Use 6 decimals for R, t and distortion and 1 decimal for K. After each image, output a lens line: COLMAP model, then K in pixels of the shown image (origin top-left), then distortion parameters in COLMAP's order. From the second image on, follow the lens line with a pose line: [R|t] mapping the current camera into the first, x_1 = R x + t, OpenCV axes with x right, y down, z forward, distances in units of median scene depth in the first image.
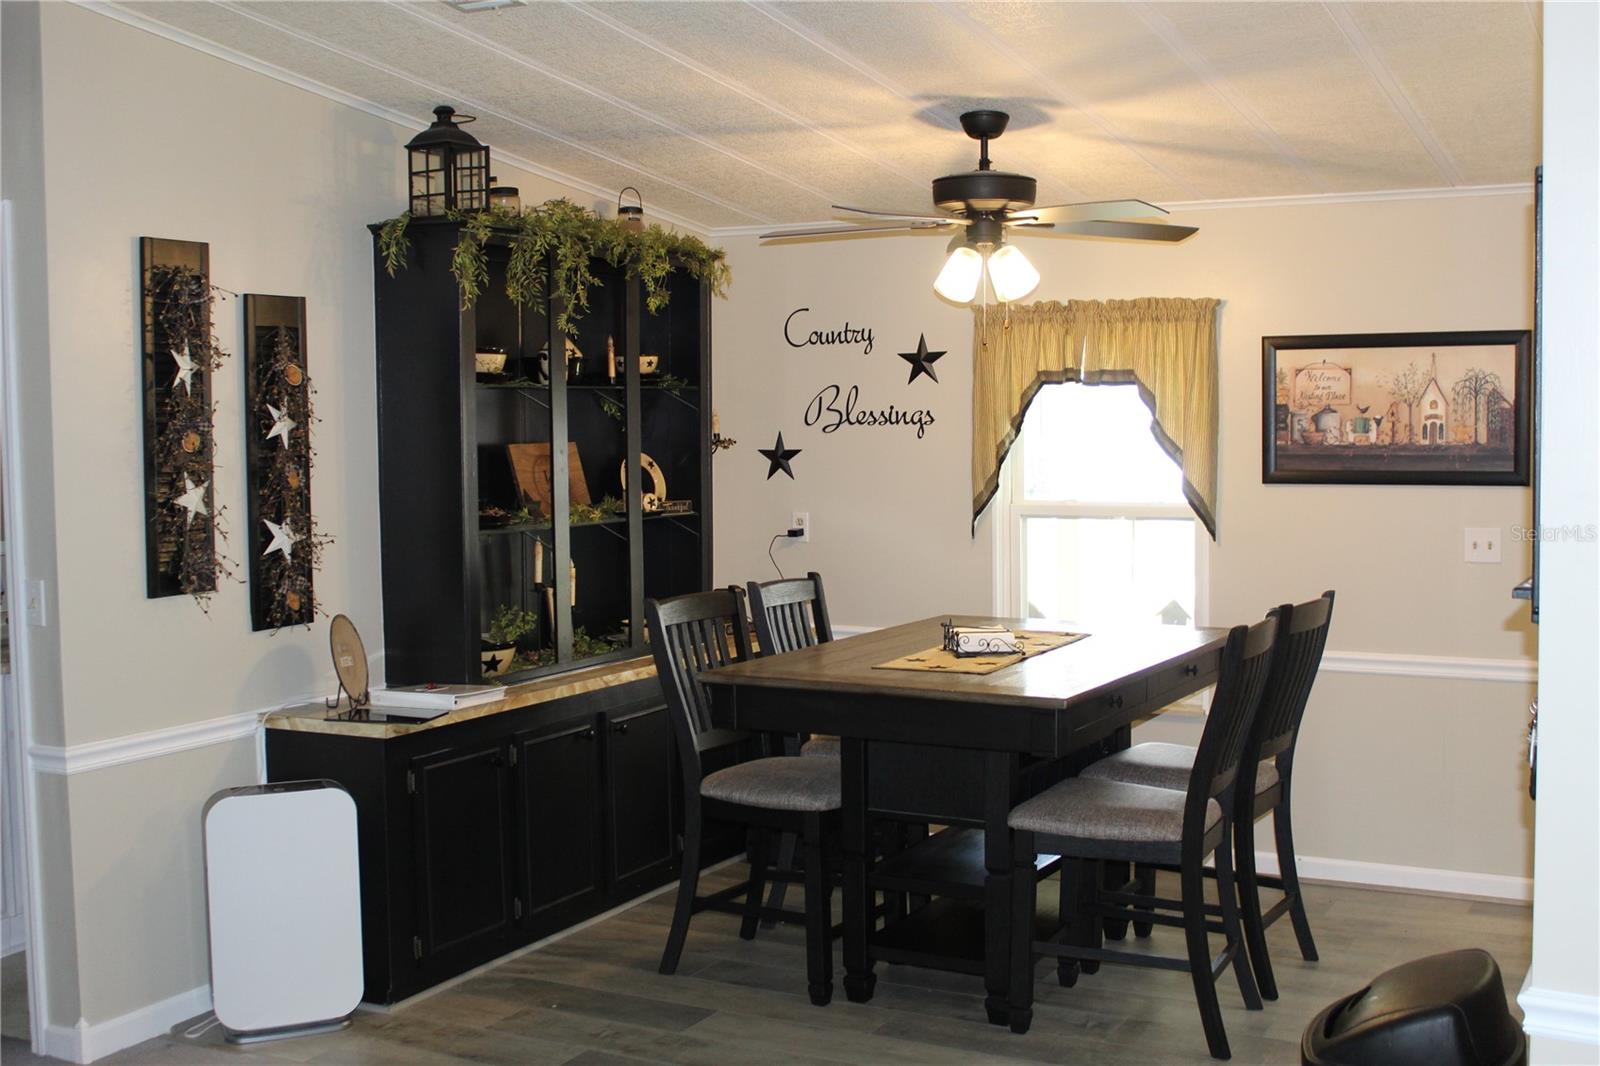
lens RADIAL K [[1849.9, 0, 800.0], [0, 1849.9, 533.0], [0, 0, 1]] dist [-0.073390, 0.054454]
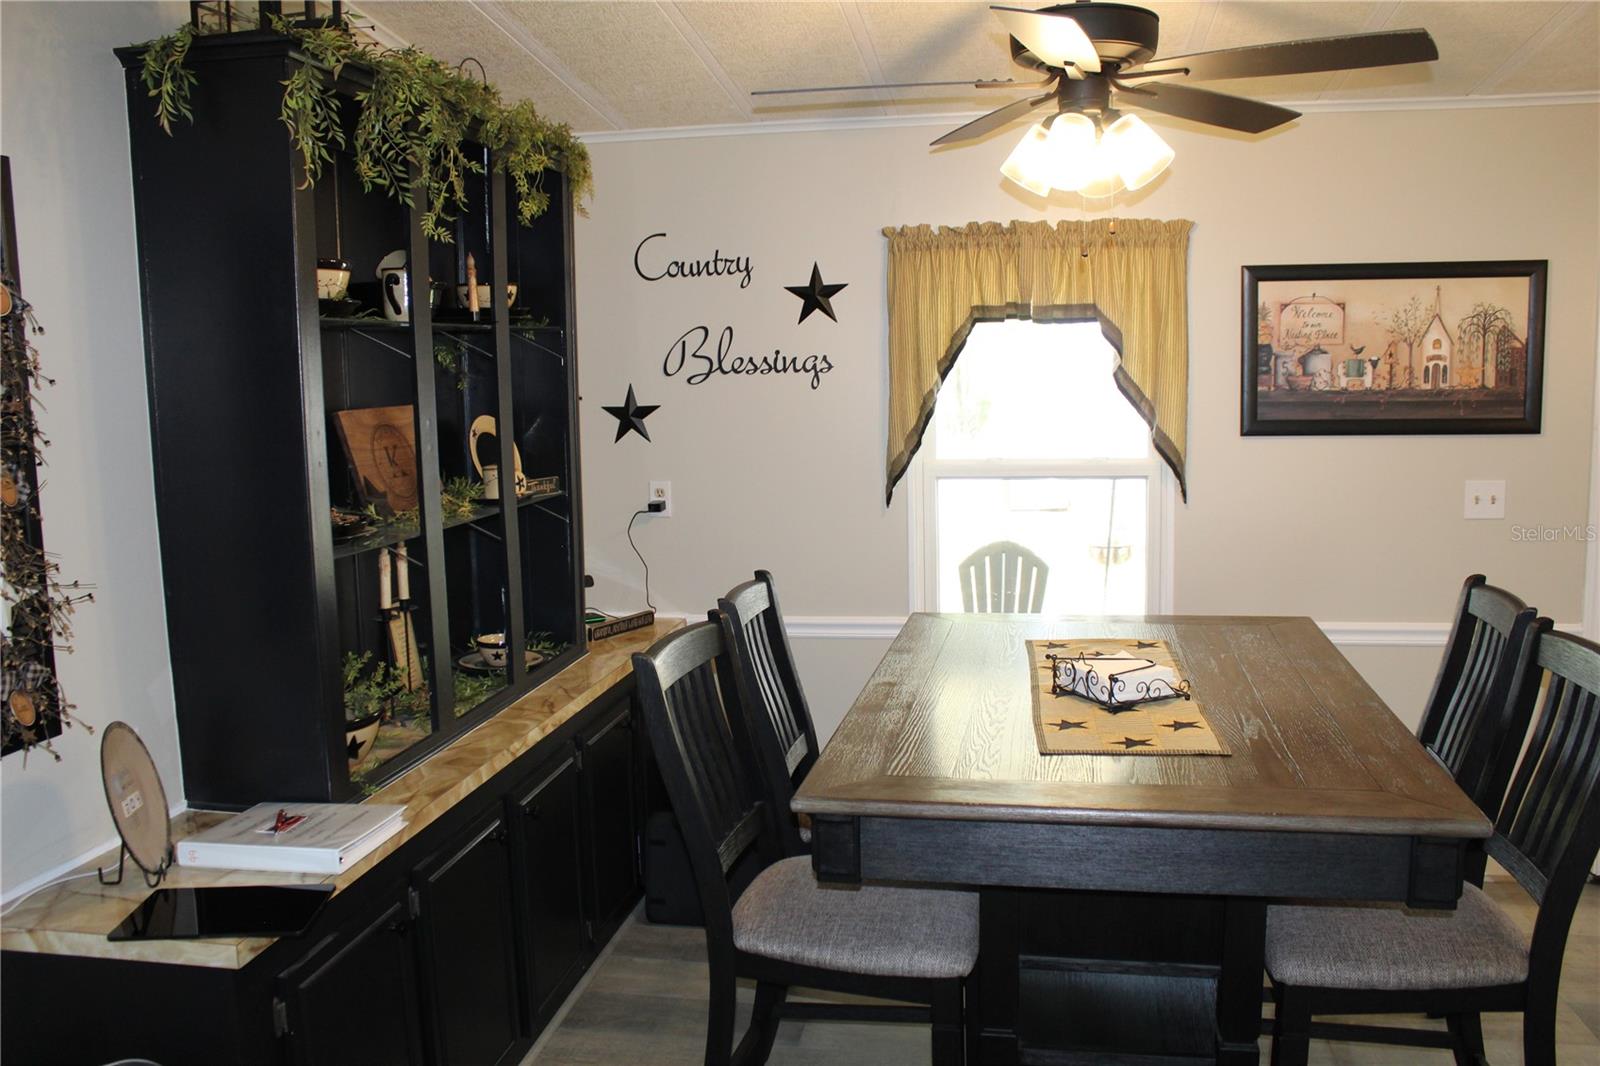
lens RADIAL K [[1345.2, 0, 800.0], [0, 1345.2, 533.0], [0, 0, 1]] dist [-0.154700, 0.139763]
pose [[0.953491, -0.050031, 0.297242, -0.144539], [0.032708, 0.997479, 0.062974, -0.028826], [-0.299643, -0.050323, 0.952723, 0.491337]]
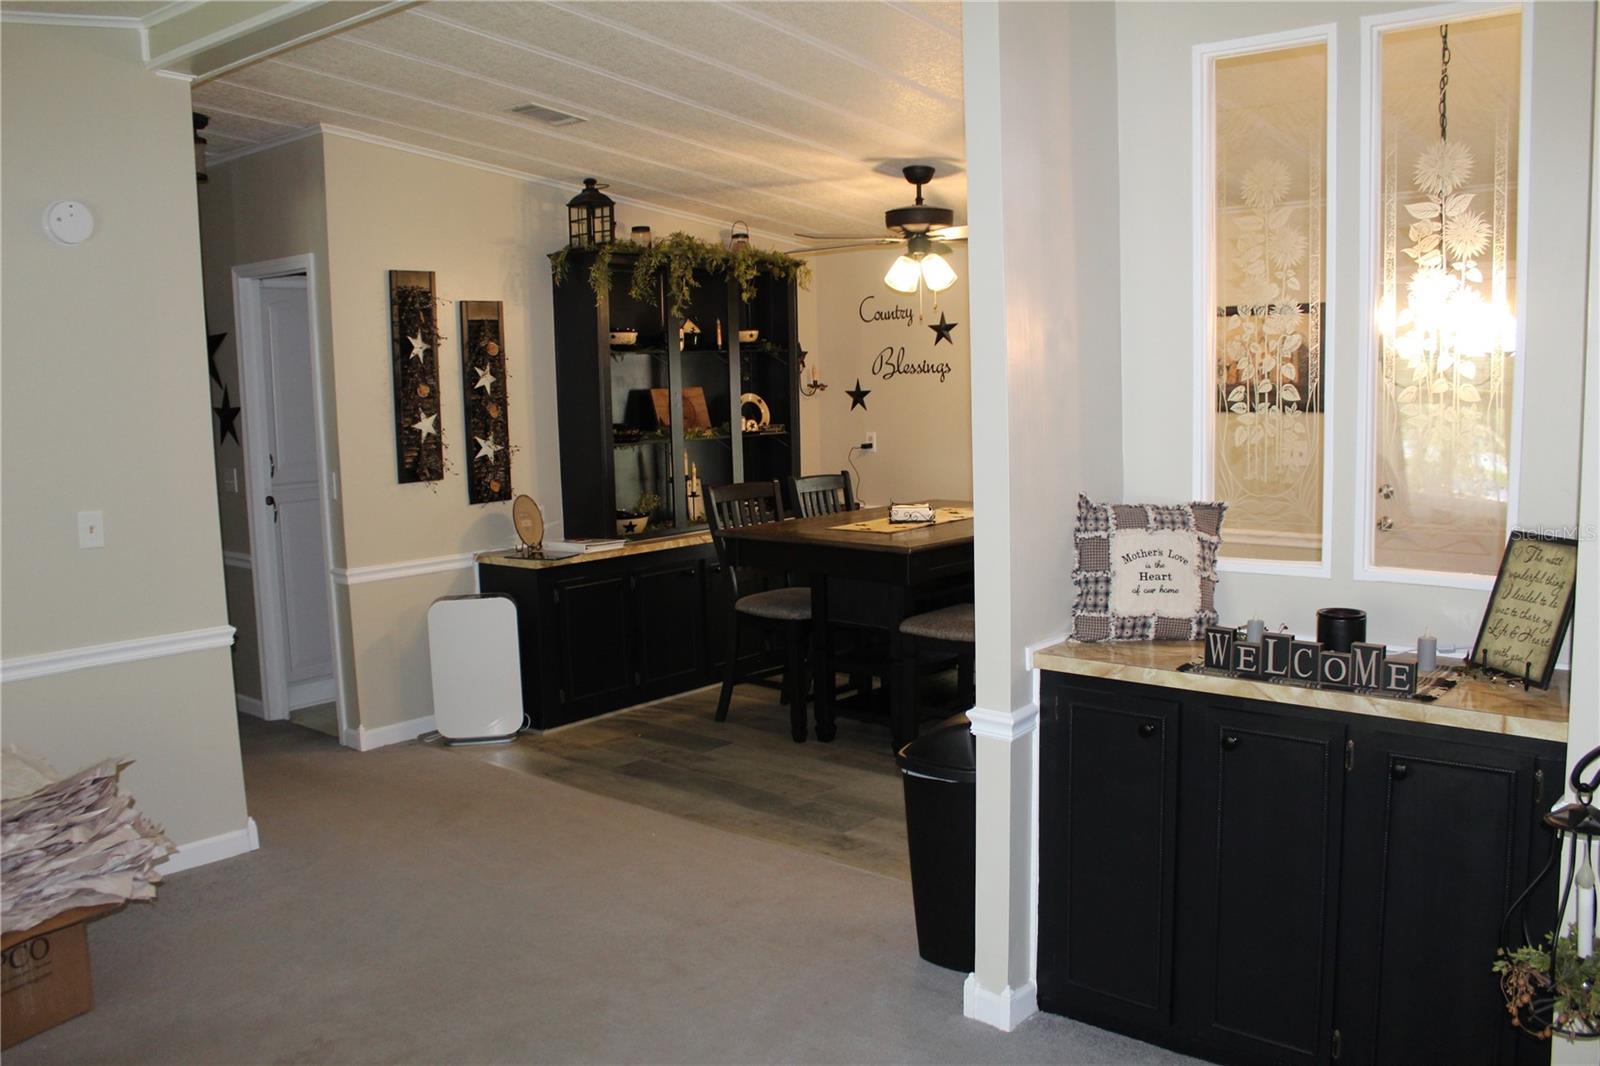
lens RADIAL K [[1345.2, 0, 800.0], [0, 1345.2, 533.0], [0, 0, 1]] dist [-0.154700, 0.139763]
pose [[0.975254, 0.011693, -0.220778, 0.224086], [0.001140, 0.998321, 0.057909, 0.008481], [0.221084, -0.056728, 0.973603, -0.094008]]
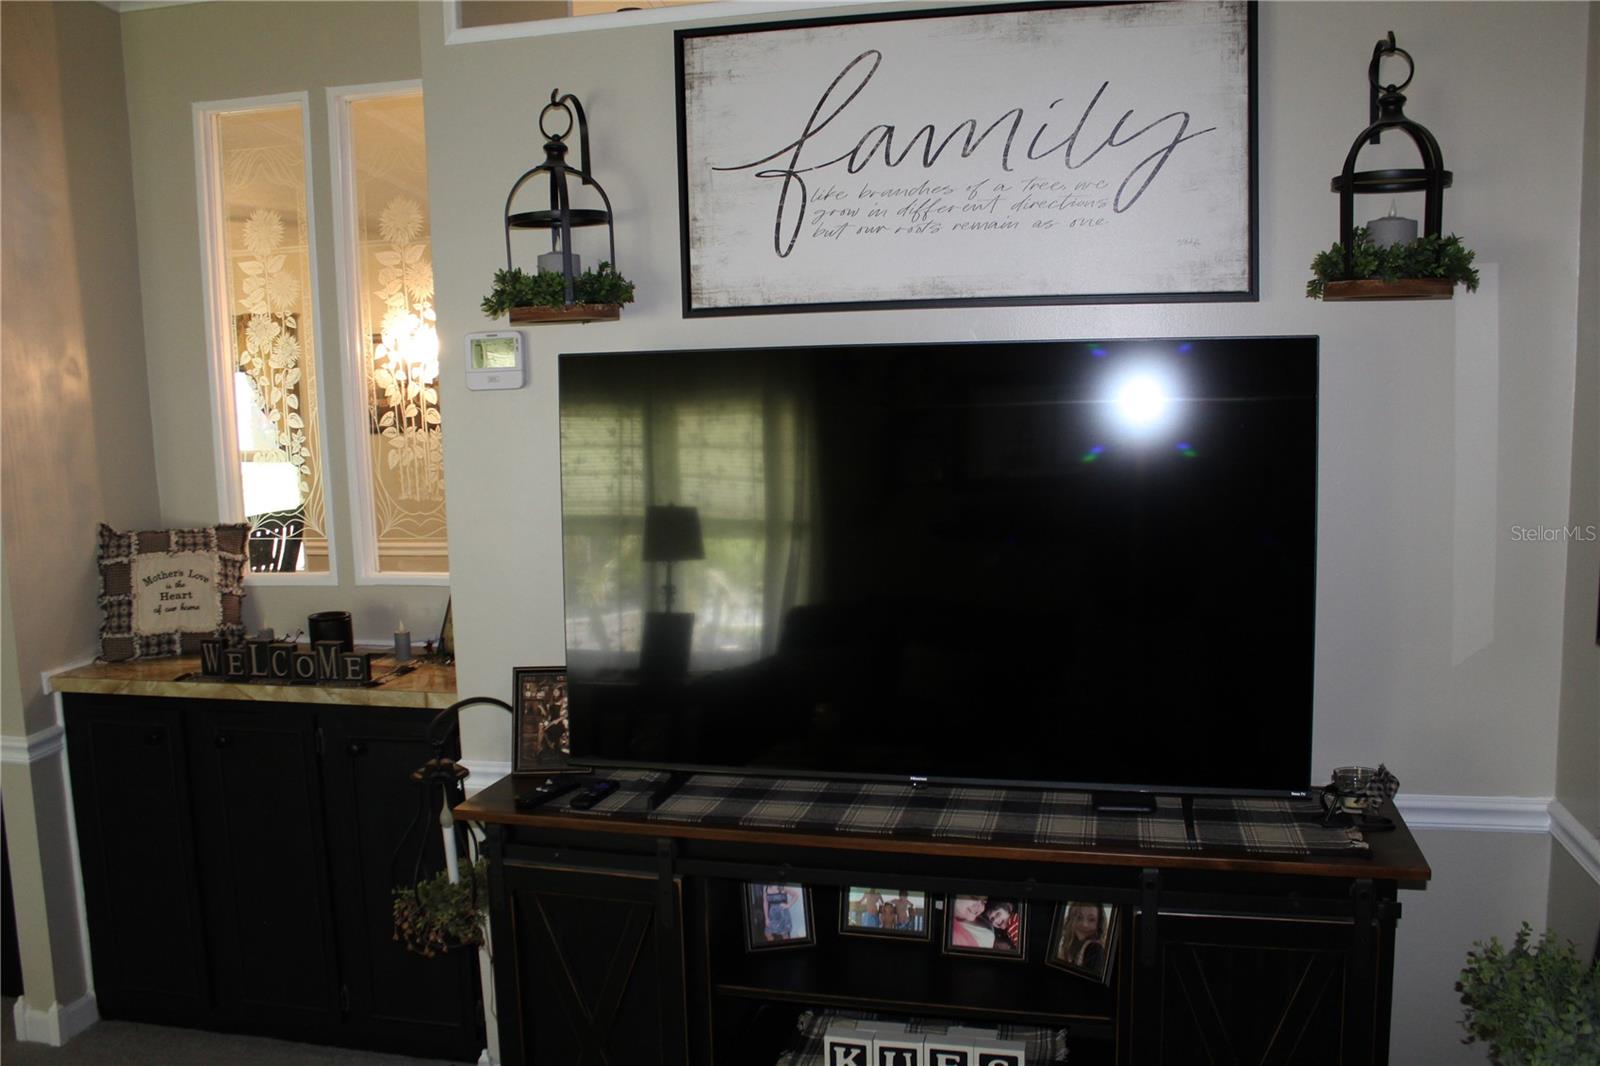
lens RADIAL K [[1345.2, 0, 800.0], [0, 1345.2, 533.0], [0, 0, 1]] dist [-0.154700, 0.139763]
pose [[0.967933, -0.050658, 0.246048, 0.370111], [0.039265, 0.997927, 0.050997, 0.011780], [-0.248121, -0.039701, 0.967915, -0.156372]]
